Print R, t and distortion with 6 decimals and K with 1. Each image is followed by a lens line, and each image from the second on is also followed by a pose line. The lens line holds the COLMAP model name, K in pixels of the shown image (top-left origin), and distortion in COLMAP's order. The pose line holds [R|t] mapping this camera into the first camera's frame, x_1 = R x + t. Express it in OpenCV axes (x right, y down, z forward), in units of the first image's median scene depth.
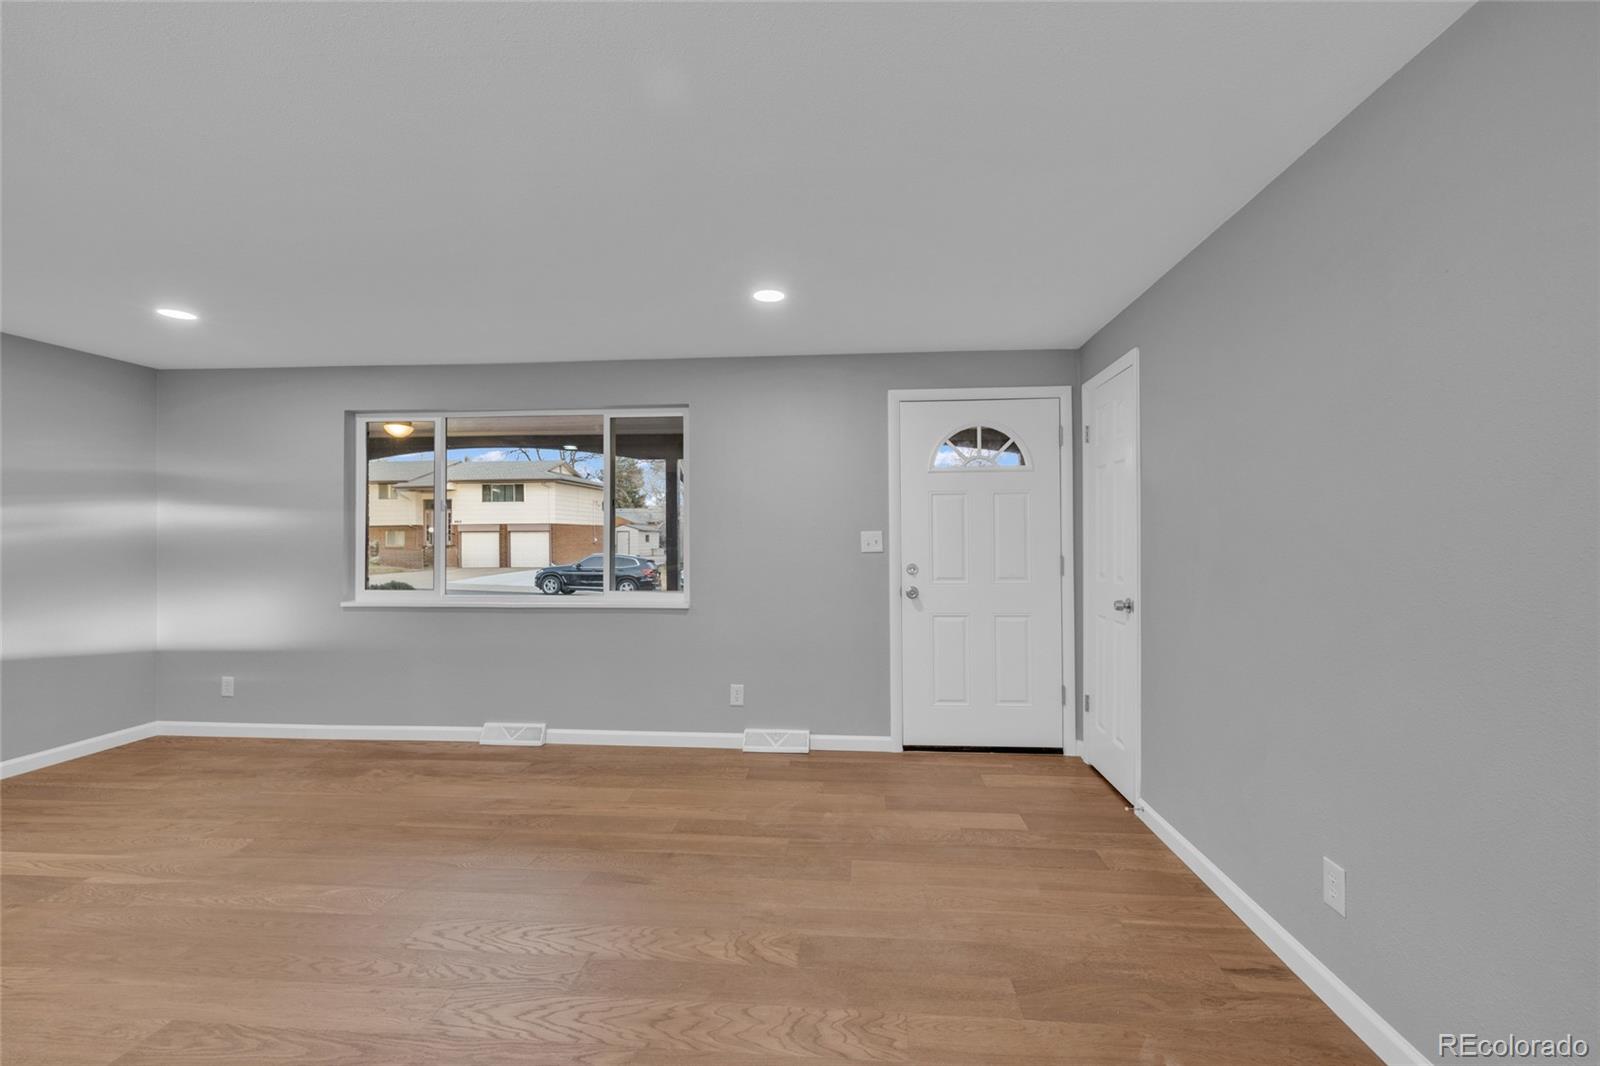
lens RADIAL K [[671.6, 0, 804.0], [0, 671.6, 529.5], [0, 0, 1]] dist [-0.001551, 0.000158]
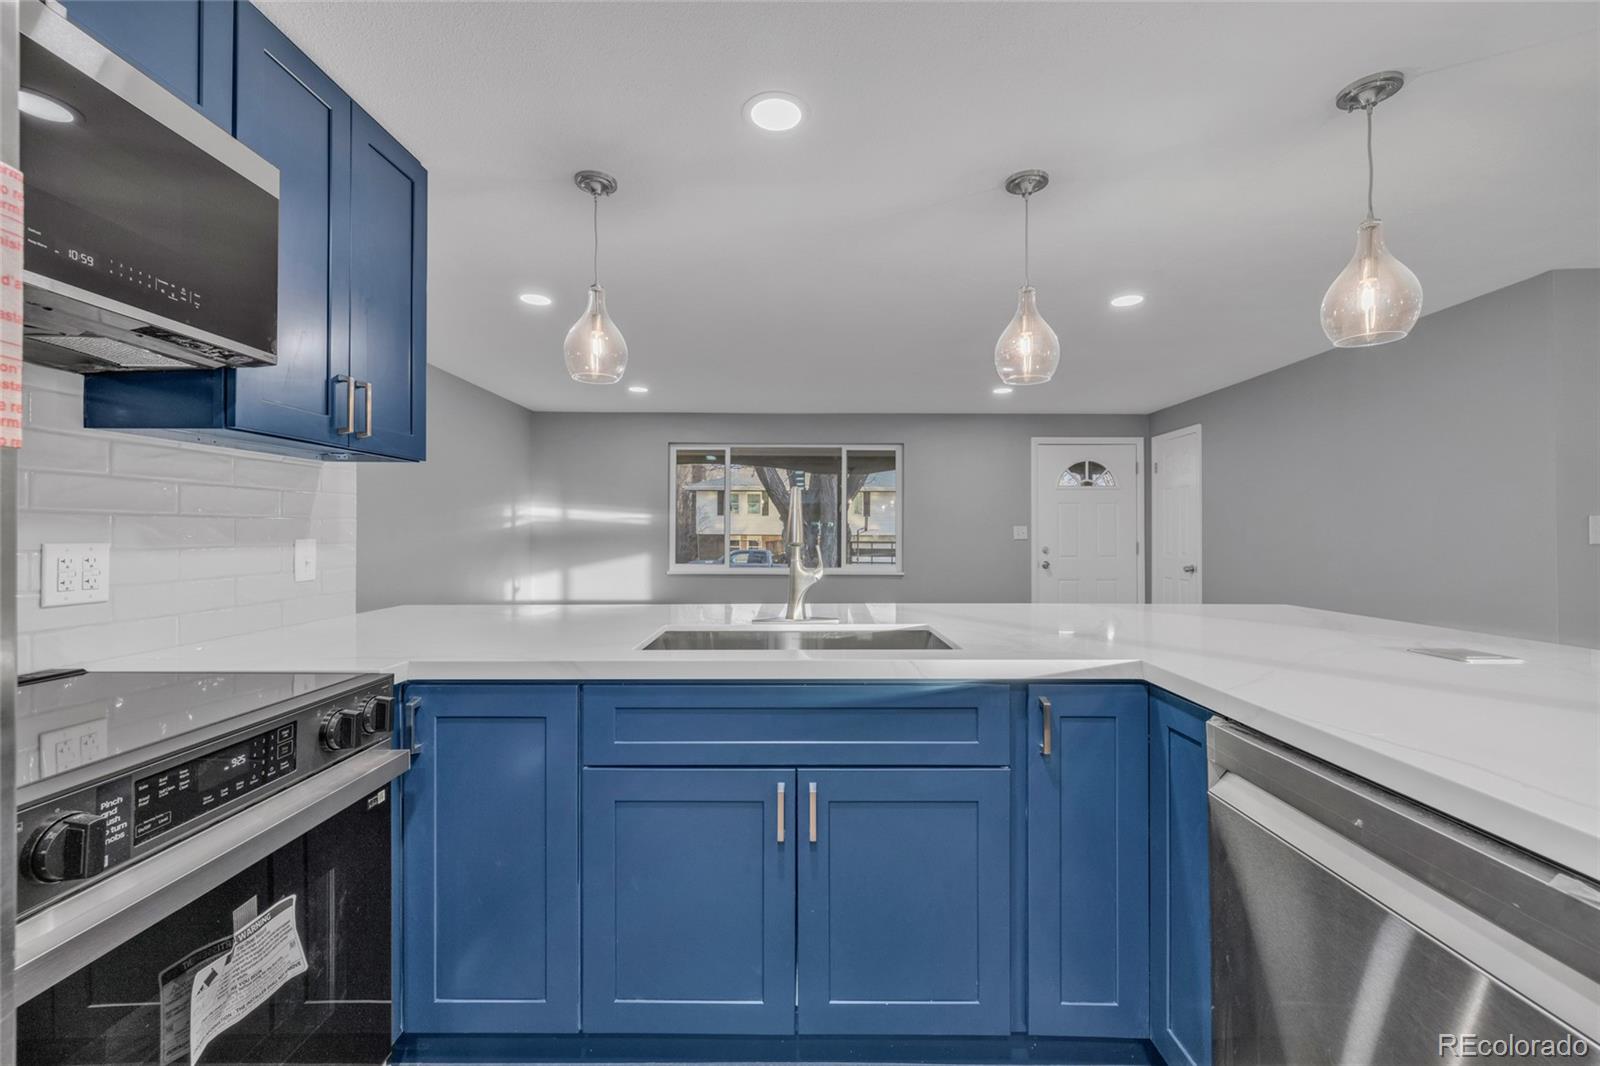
lens RADIAL K [[671.6, 0, 804.0], [0, 671.6, 529.5], [0, 0, 1]] dist [-0.001551, 0.000158]
pose [[0.996480, 0.008082, 0.083440, -0.573009], [-0.008146, 0.999967, 0.000431, 0.014293], [-0.083433, -0.001109, 0.996513, -0.564693]]
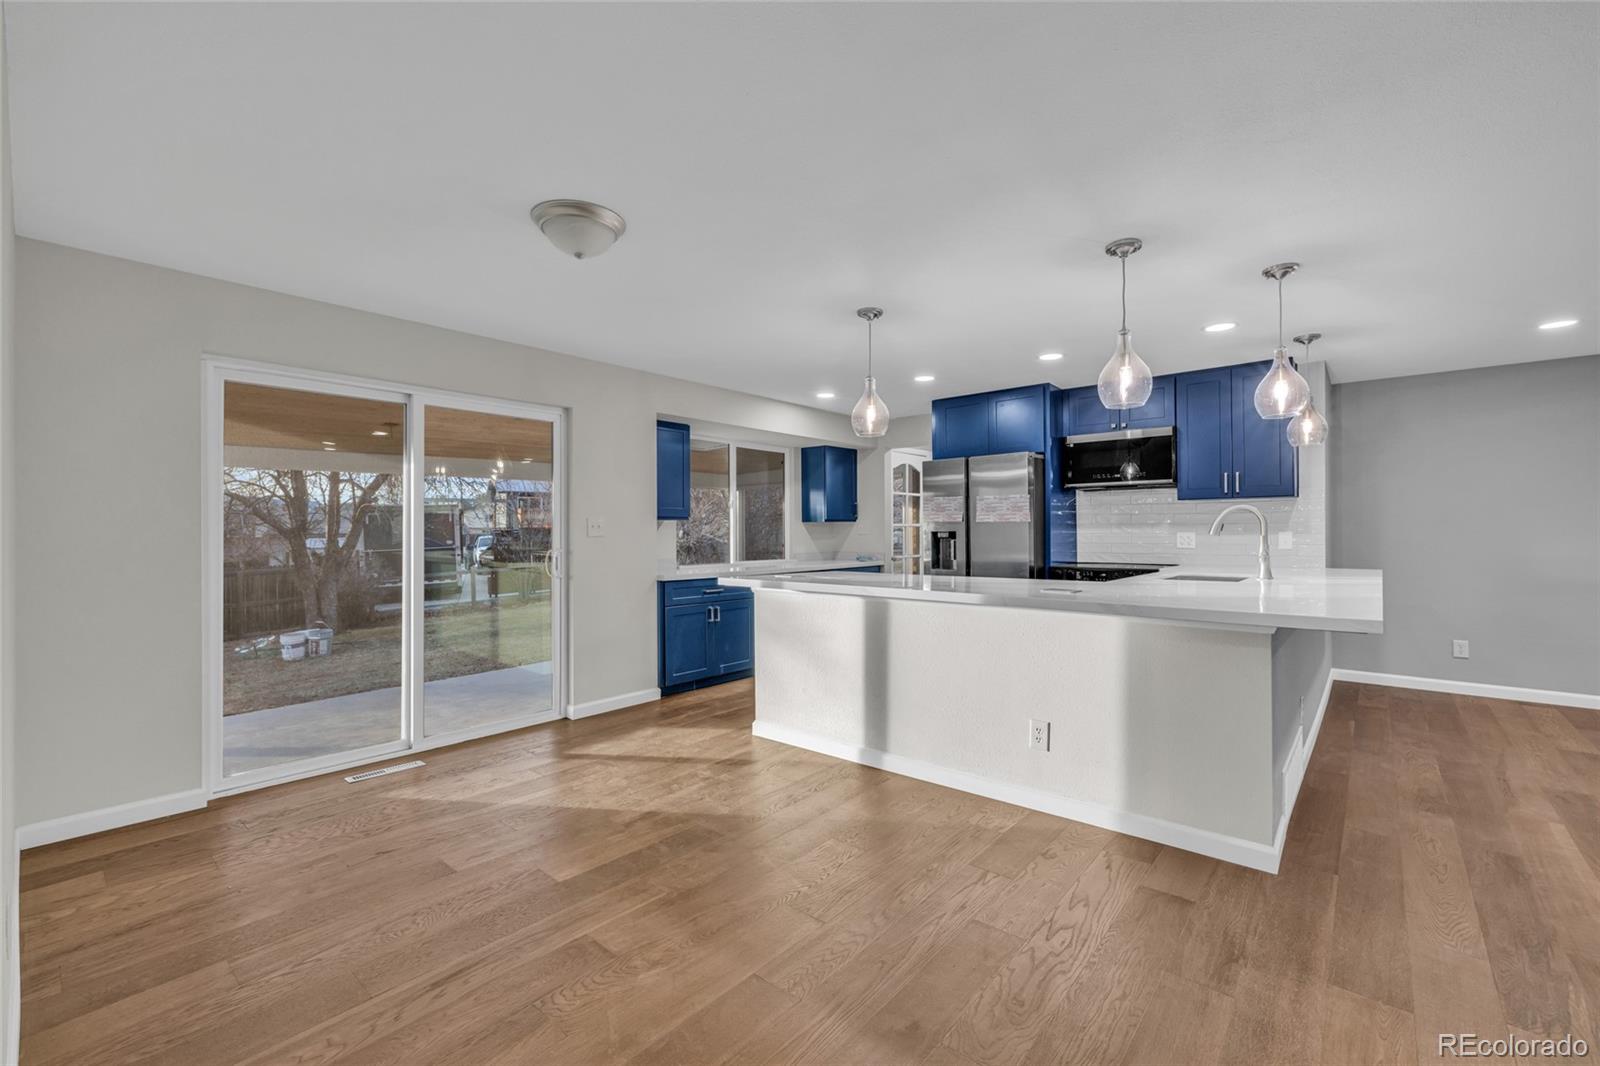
lens RADIAL K [[671.6, 0, 804.0], [0, 671.6, 529.5], [0, 0, 1]] dist [-0.001551, 0.000158]
pose [[-0.585557, 0.009580, -0.810575, 0.618902], [0.014361, 0.999896, 0.001443, 0.006941], [0.810504, -0.010796, -0.585633, 0.004760]]
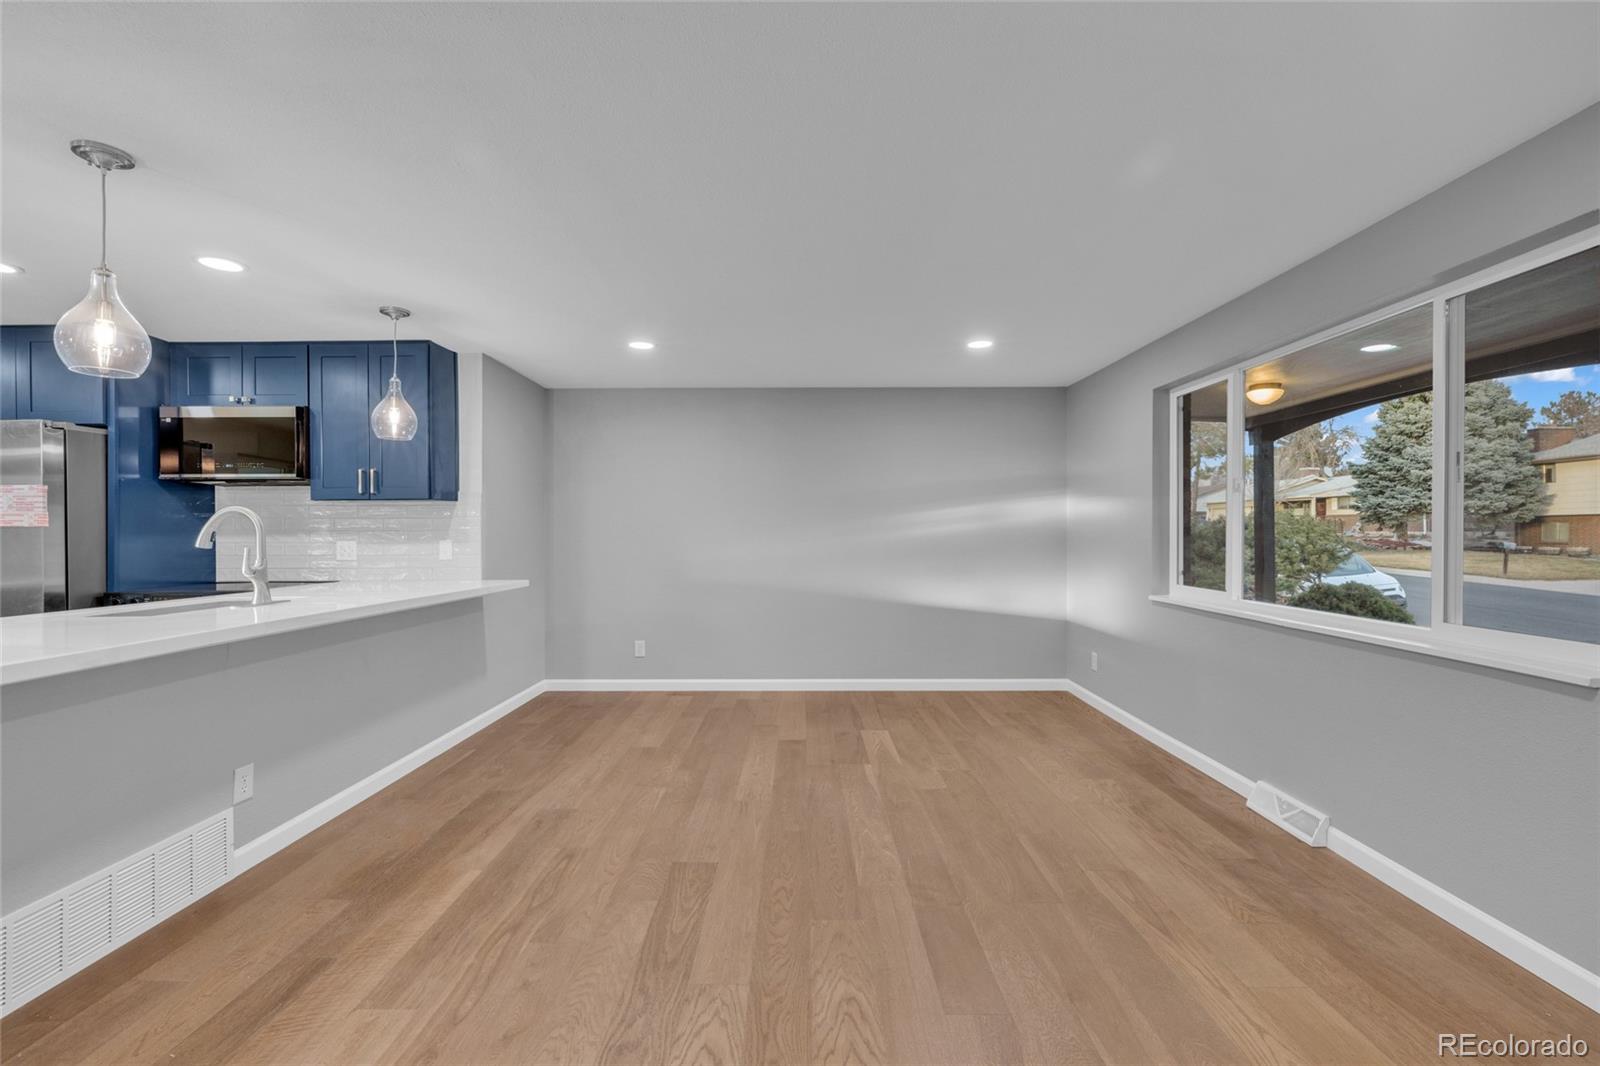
lens RADIAL K [[671.6, 0, 804.0], [0, 671.6, 529.5], [0, 0, 1]] dist [-0.001551, 0.000158]
pose [[0.084039, 0.003454, -0.996457, 0.229532], [0.009703, 0.999944, 0.004284, 0.009218], [0.996415, -0.010029, 0.084000, 0.497538]]
